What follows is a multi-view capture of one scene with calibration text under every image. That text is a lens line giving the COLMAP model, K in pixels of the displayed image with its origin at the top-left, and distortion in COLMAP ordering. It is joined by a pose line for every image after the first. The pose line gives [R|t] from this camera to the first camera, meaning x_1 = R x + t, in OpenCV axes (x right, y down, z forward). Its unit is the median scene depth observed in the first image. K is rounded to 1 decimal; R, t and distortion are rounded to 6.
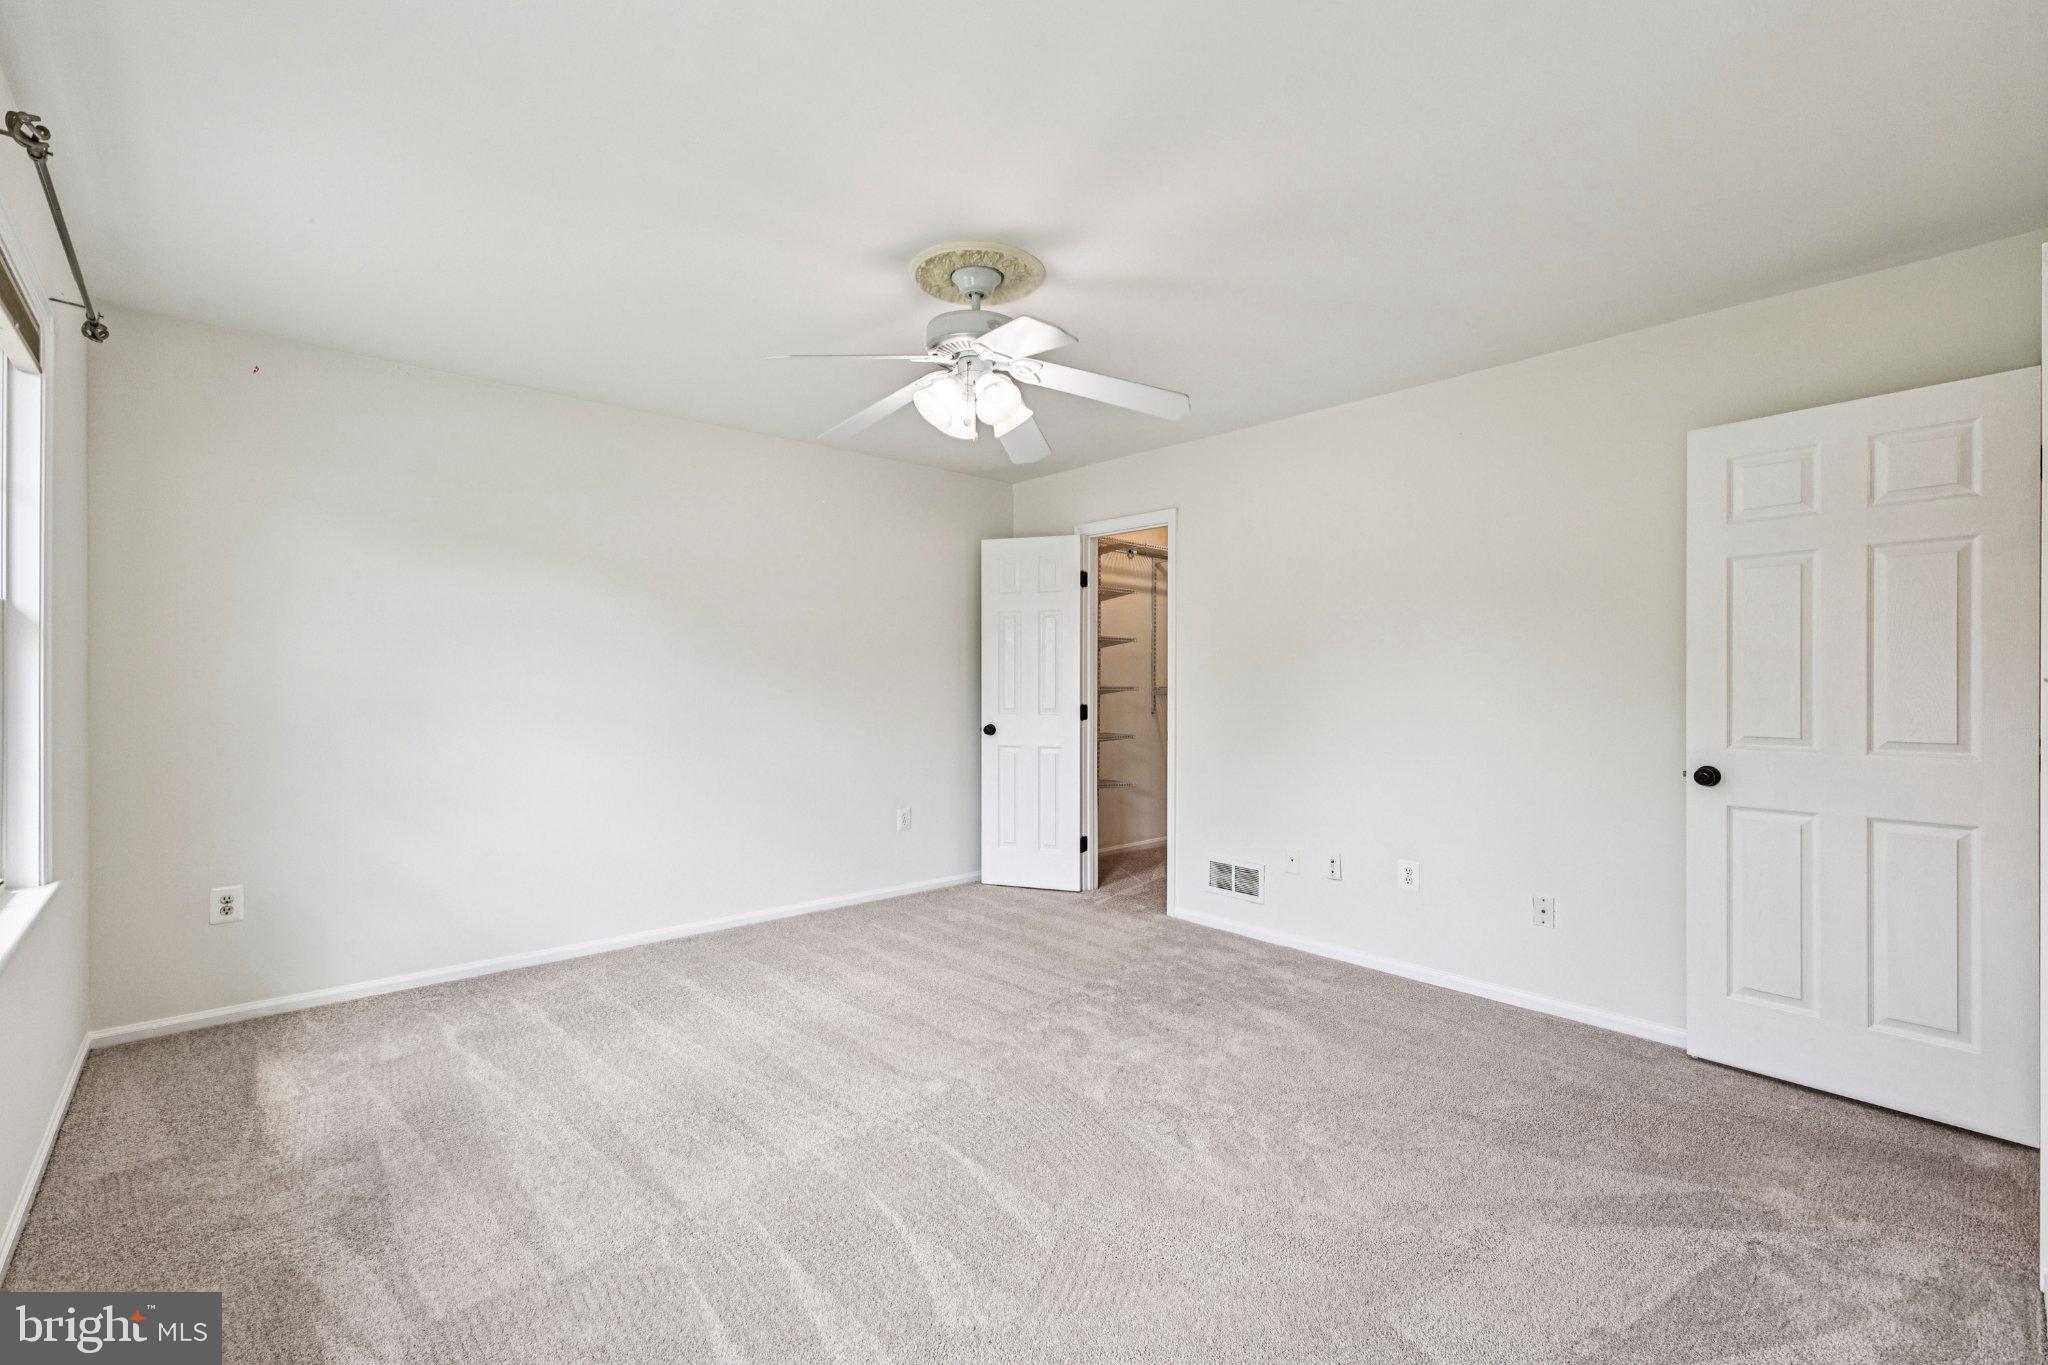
lens RADIAL K [[906.0, 0, 1025.7], [0, 906.0, 675.3], [0, 0, 1]] dist [0.000720, 0.000166]
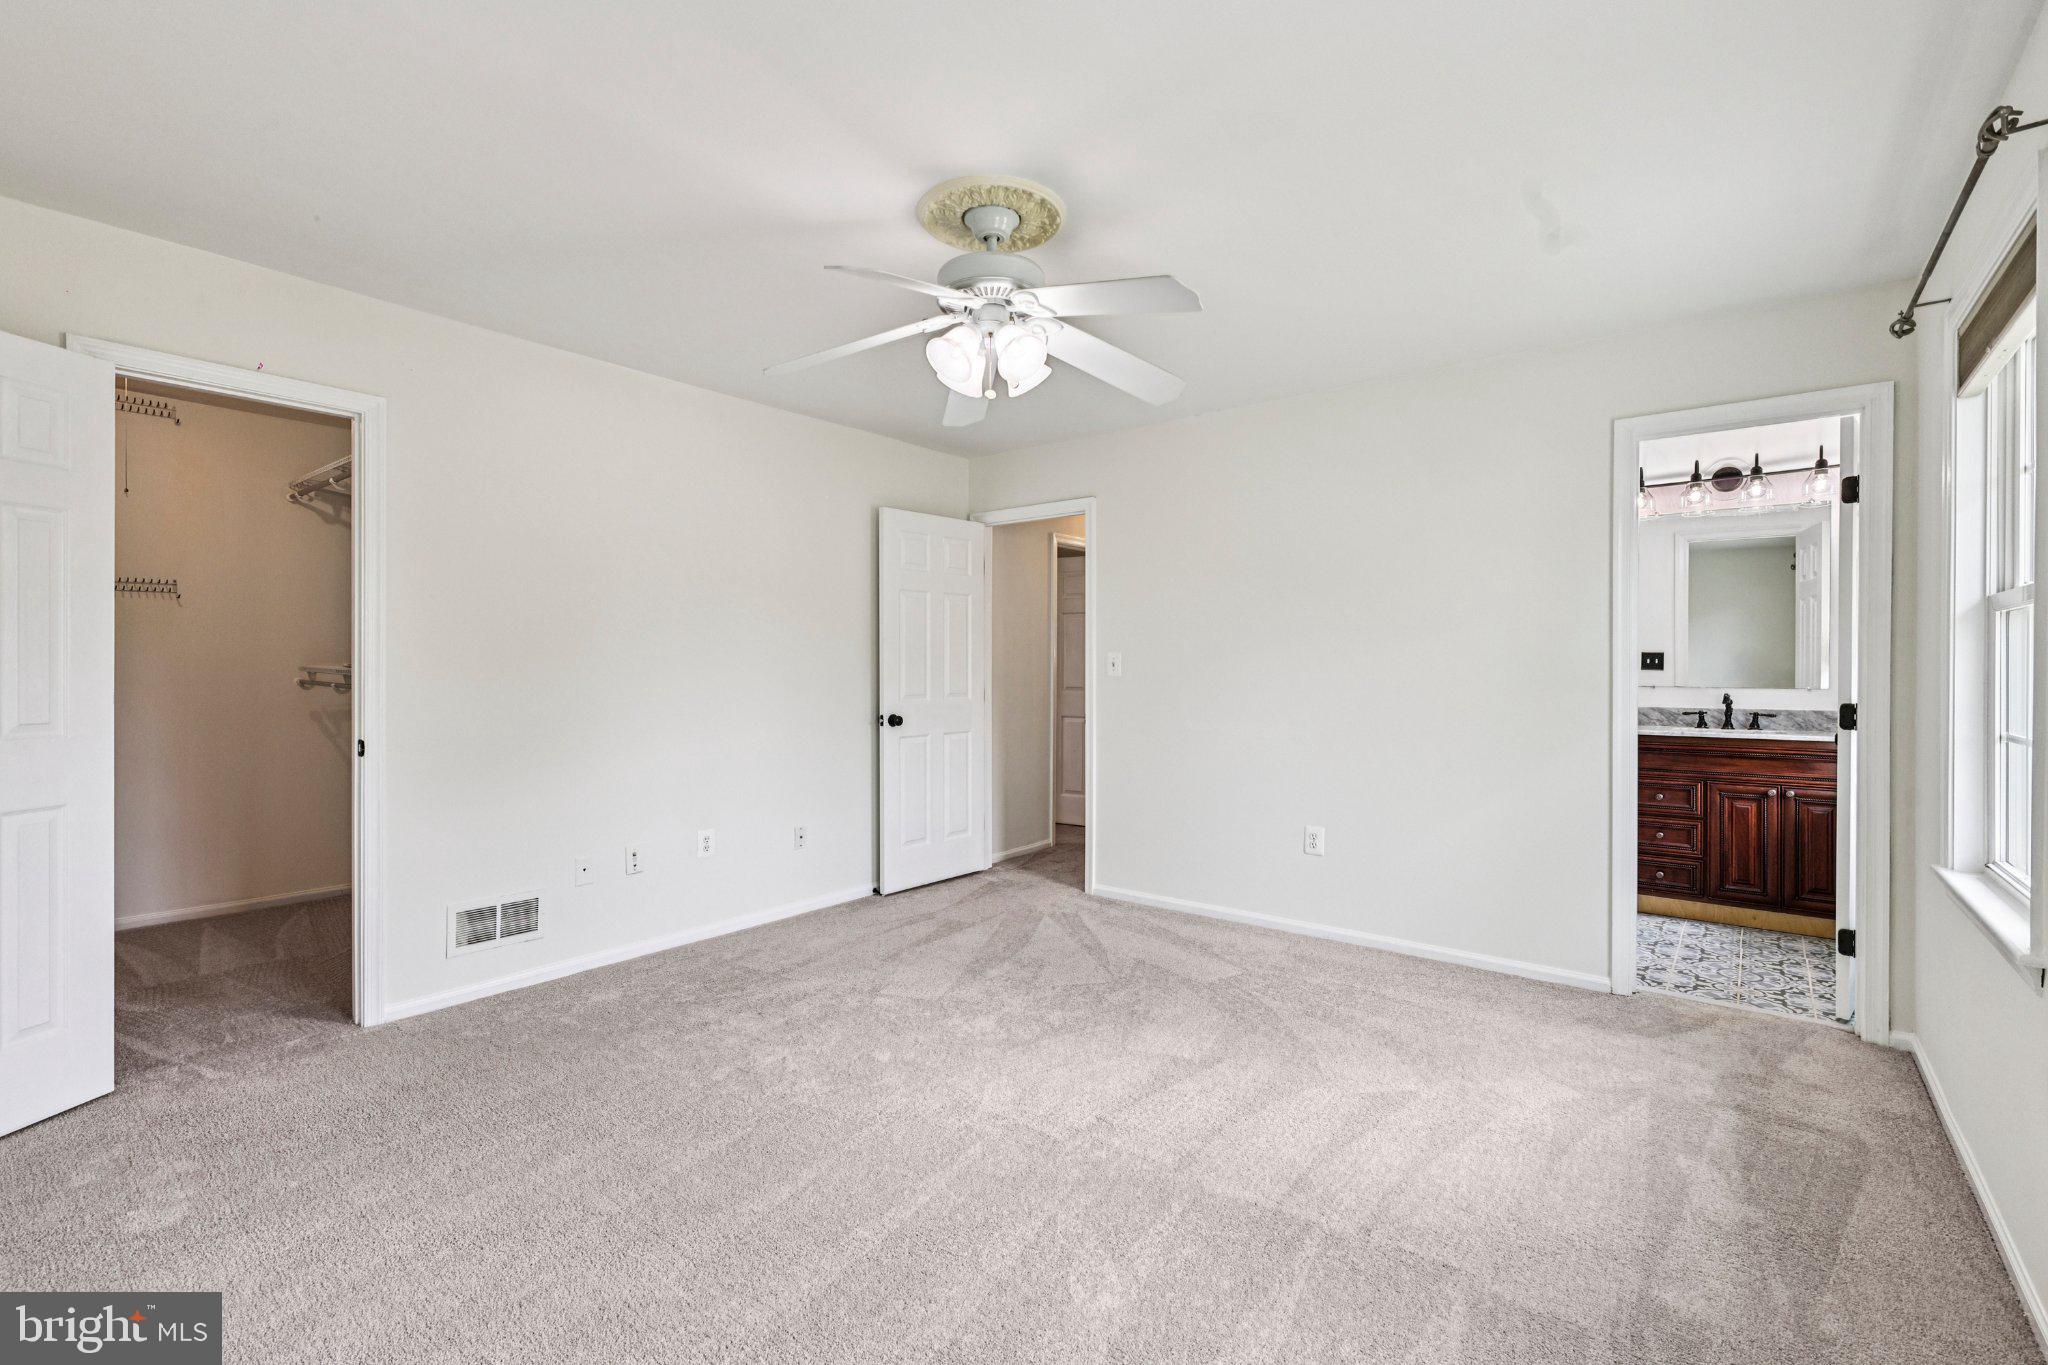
lens RADIAL K [[906.0, 0, 1025.7], [0, 906.0, 675.3], [0, 0, 1]] dist [0.000720, 0.000166]
pose [[-0.172087, -0.011303, 0.985017, -0.704106], [-0.004056, 0.999934, 0.010765, 0.007070], [-0.985073, -0.002143, -0.172122, 0.815420]]
